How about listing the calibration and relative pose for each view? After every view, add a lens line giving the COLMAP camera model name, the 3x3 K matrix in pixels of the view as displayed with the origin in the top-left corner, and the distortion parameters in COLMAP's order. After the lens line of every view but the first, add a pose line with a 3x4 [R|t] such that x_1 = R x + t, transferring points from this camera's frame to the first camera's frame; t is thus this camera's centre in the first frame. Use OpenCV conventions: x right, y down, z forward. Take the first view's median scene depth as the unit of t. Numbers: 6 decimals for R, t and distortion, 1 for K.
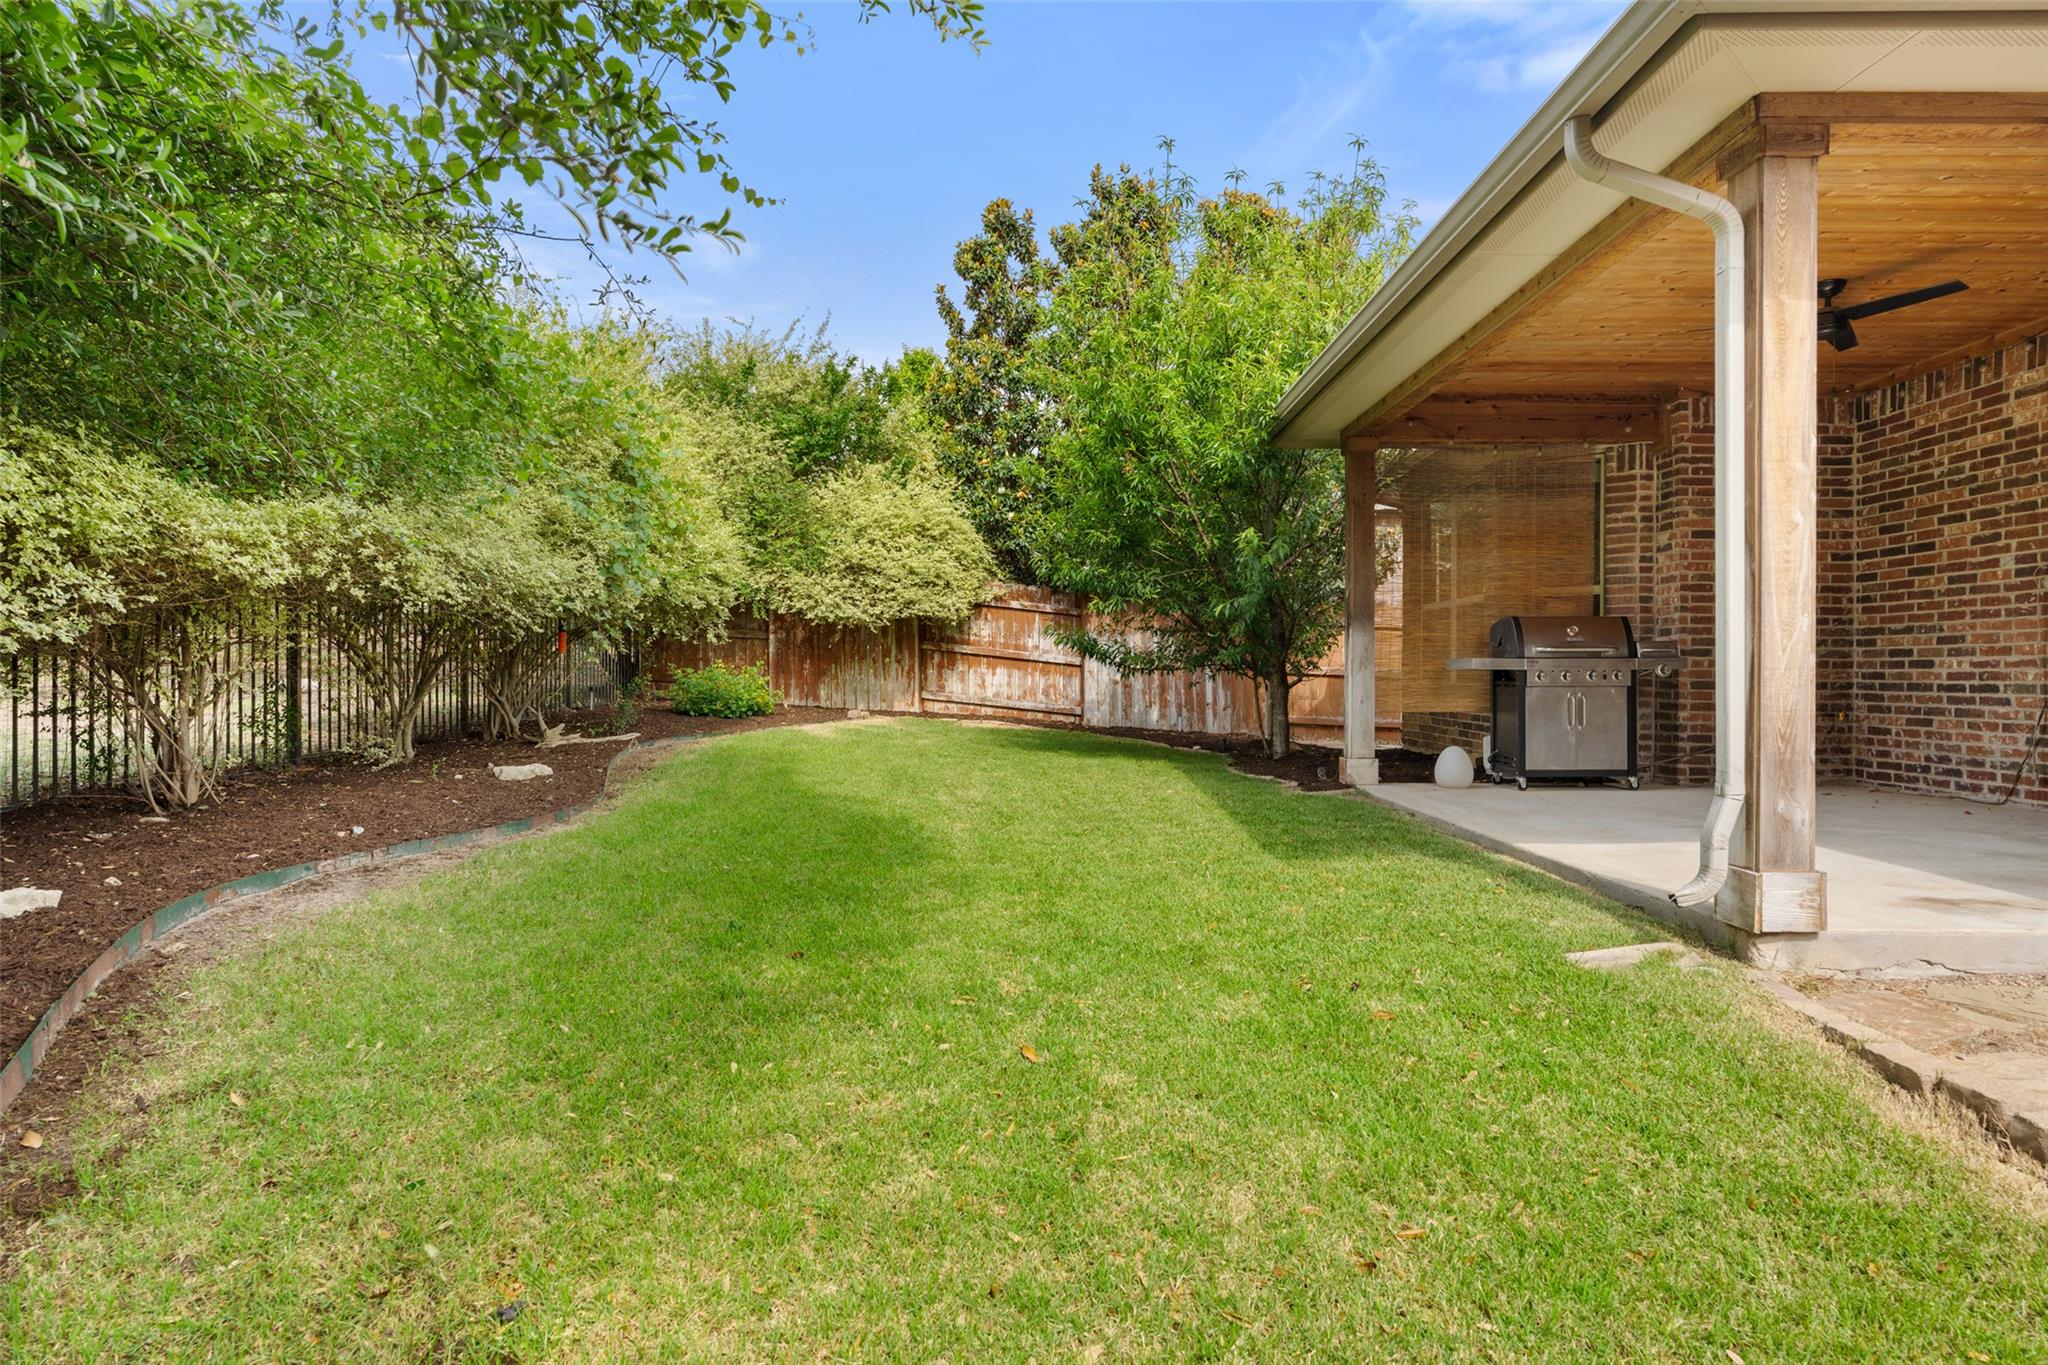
lens RADIAL K [[1123.3, 0, 1025.7], [0, 1123.3, 676.1], [0, 0, 1]] dist [-0.006348, -0.002909]
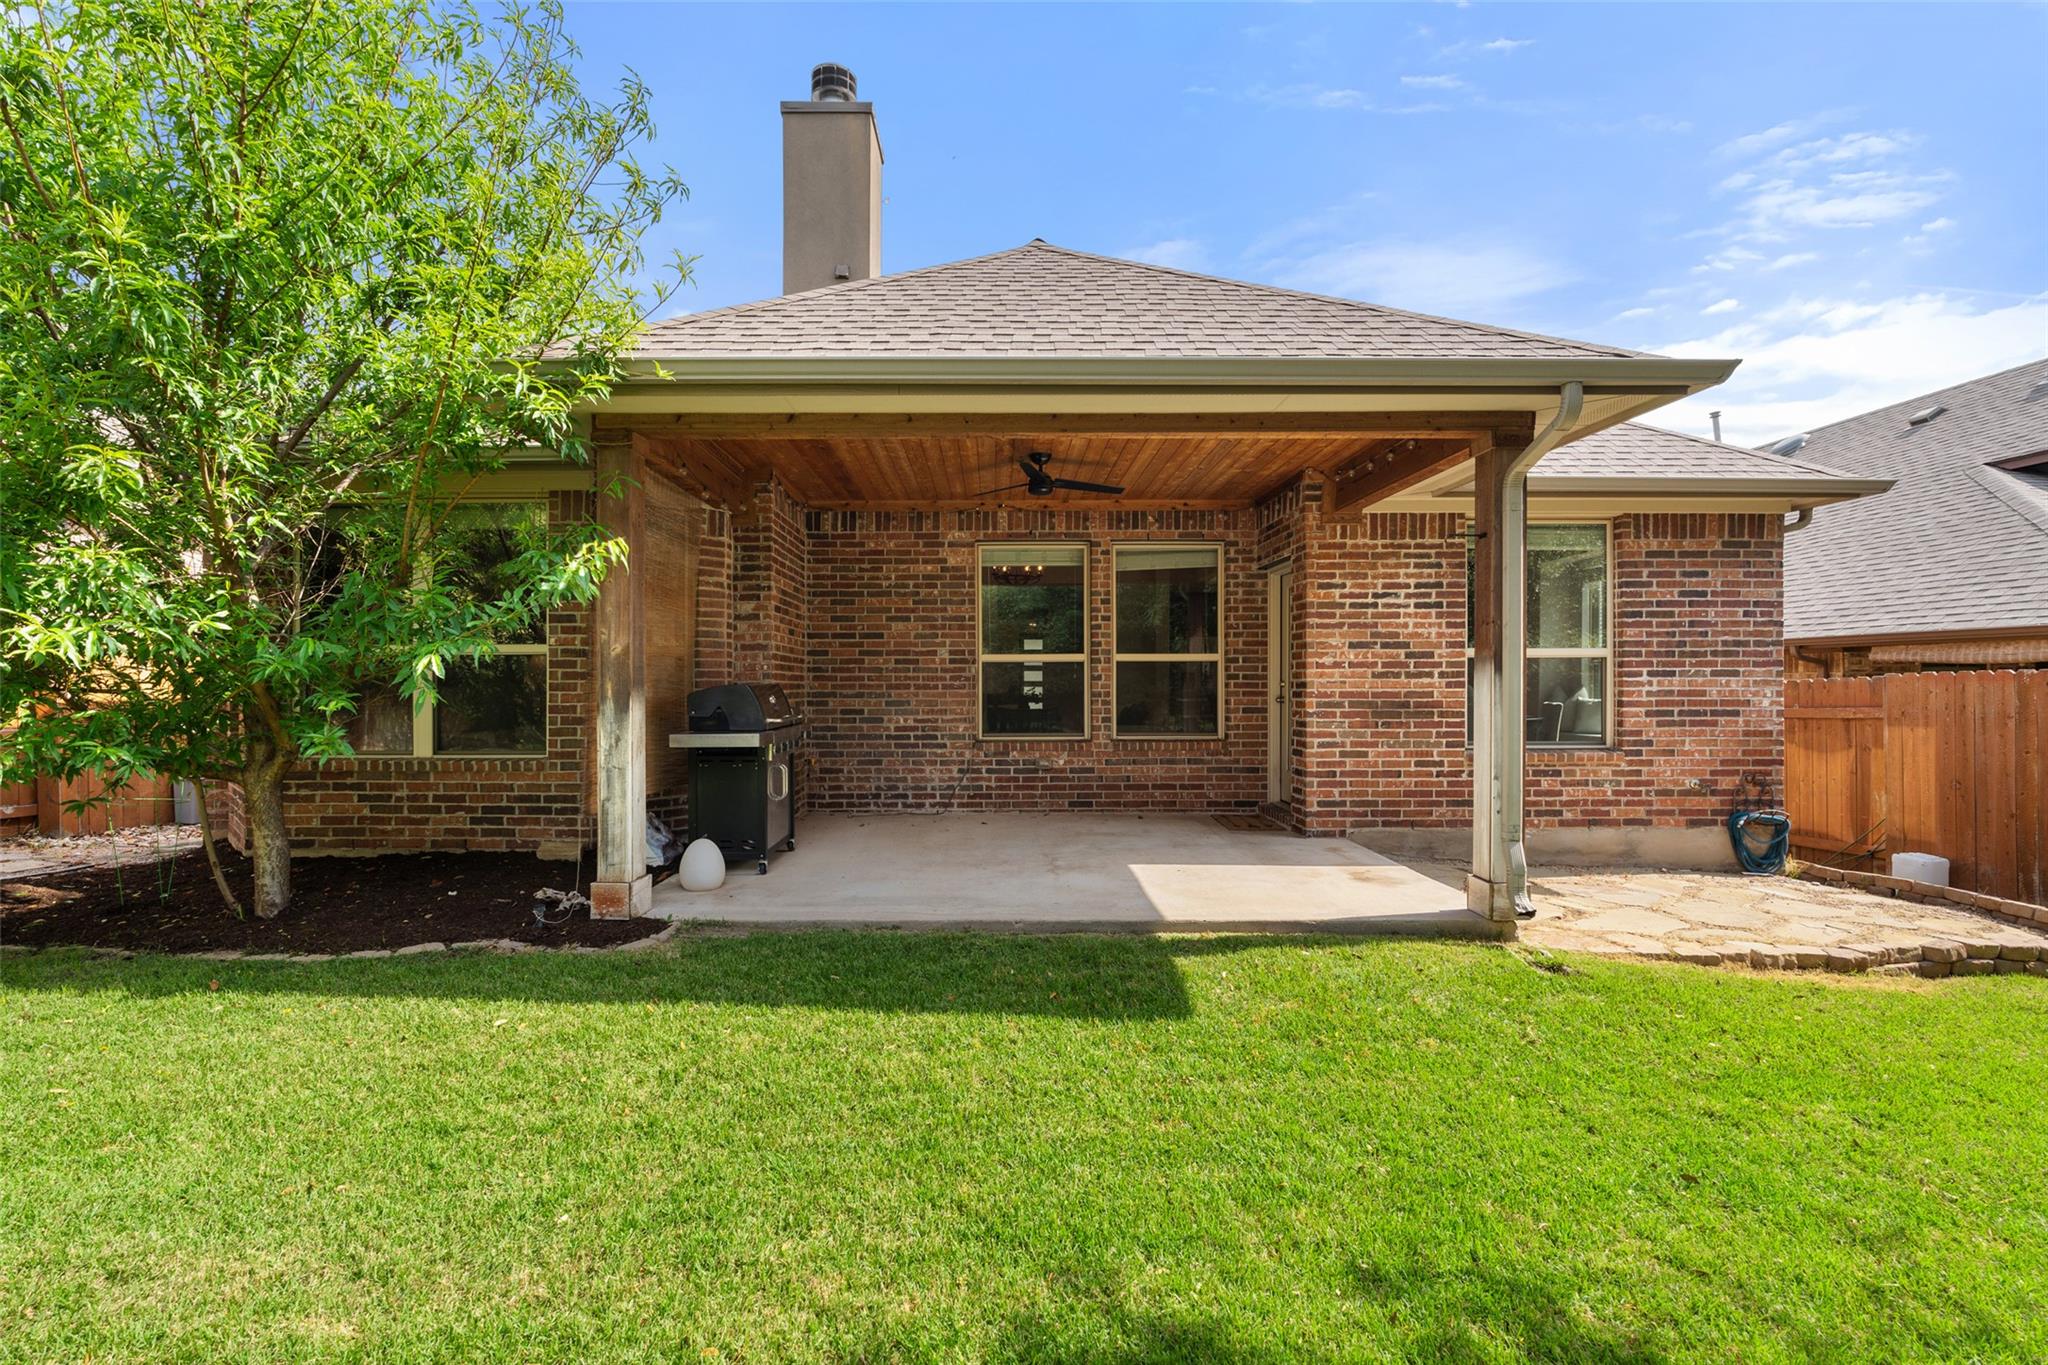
lens RADIAL K [[897.5, 0, 1017.2], [0, 897.5, 686.9], [0, 0, 1]] dist [-0.006164, 0.002020]
pose [[-0.014915, -0.006249, 0.999869, -0.310802], [0.002425, 0.999977, 0.006286, -0.058633], [-0.999886, 0.002518, -0.014900, 0.838251]]
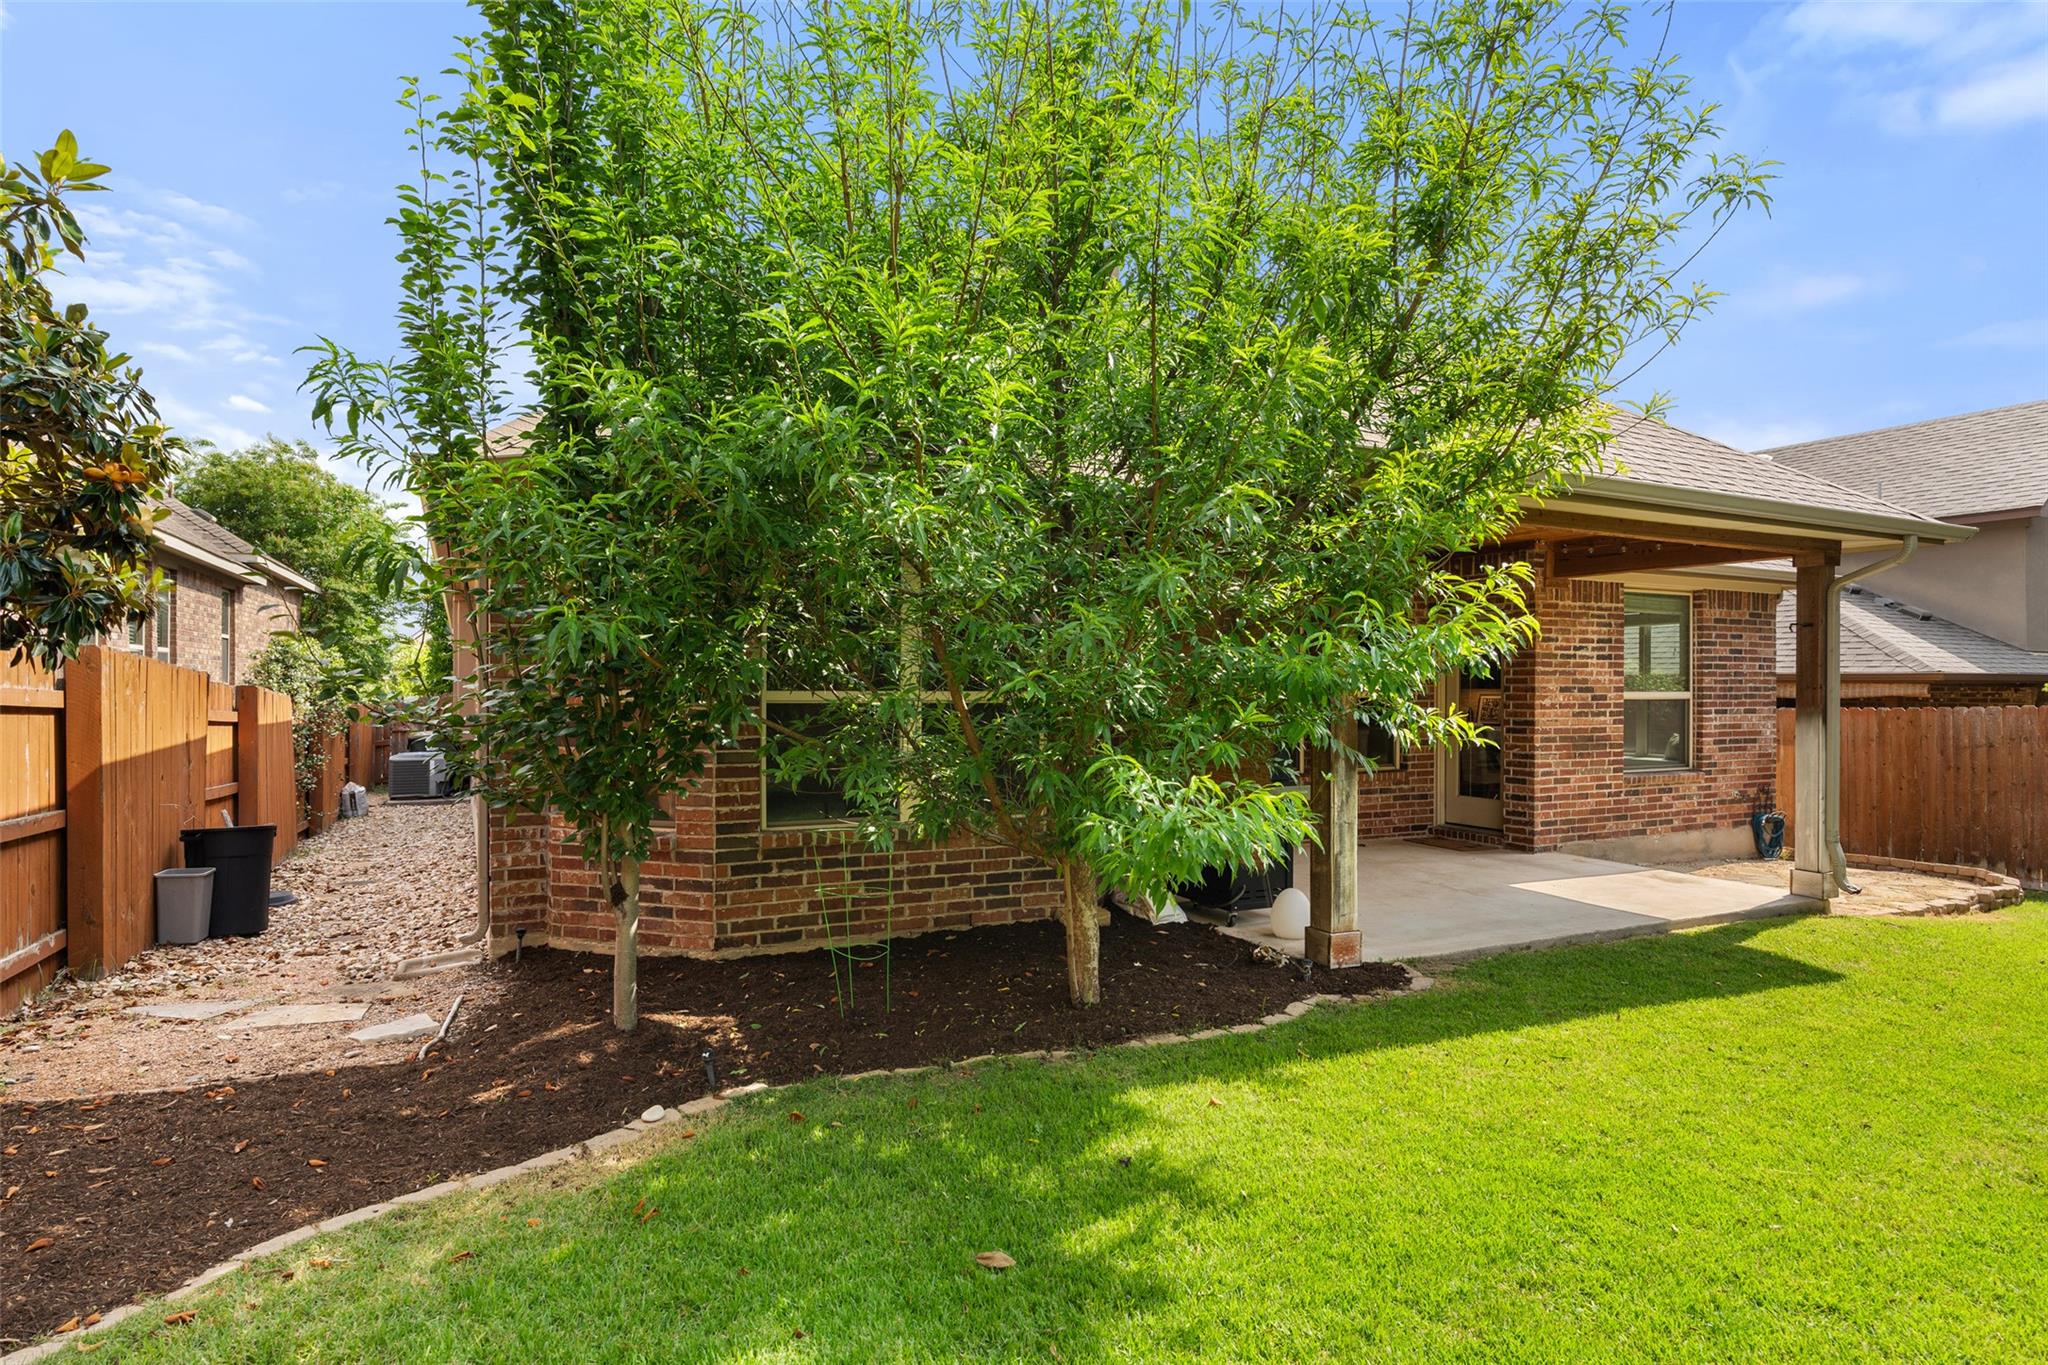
lens RADIAL K [[1103.8, 0, 1023.9], [0, 1103.8, 684.9], [0, 0, 1]] dist [-0.006639, -0.001156]
pose [[-0.455779, -0.003827, 0.890085, -0.295682], [-0.003856, 0.999990, 0.002325, -0.101905], [-0.890085, -0.002373, -0.455789, 1.698309]]
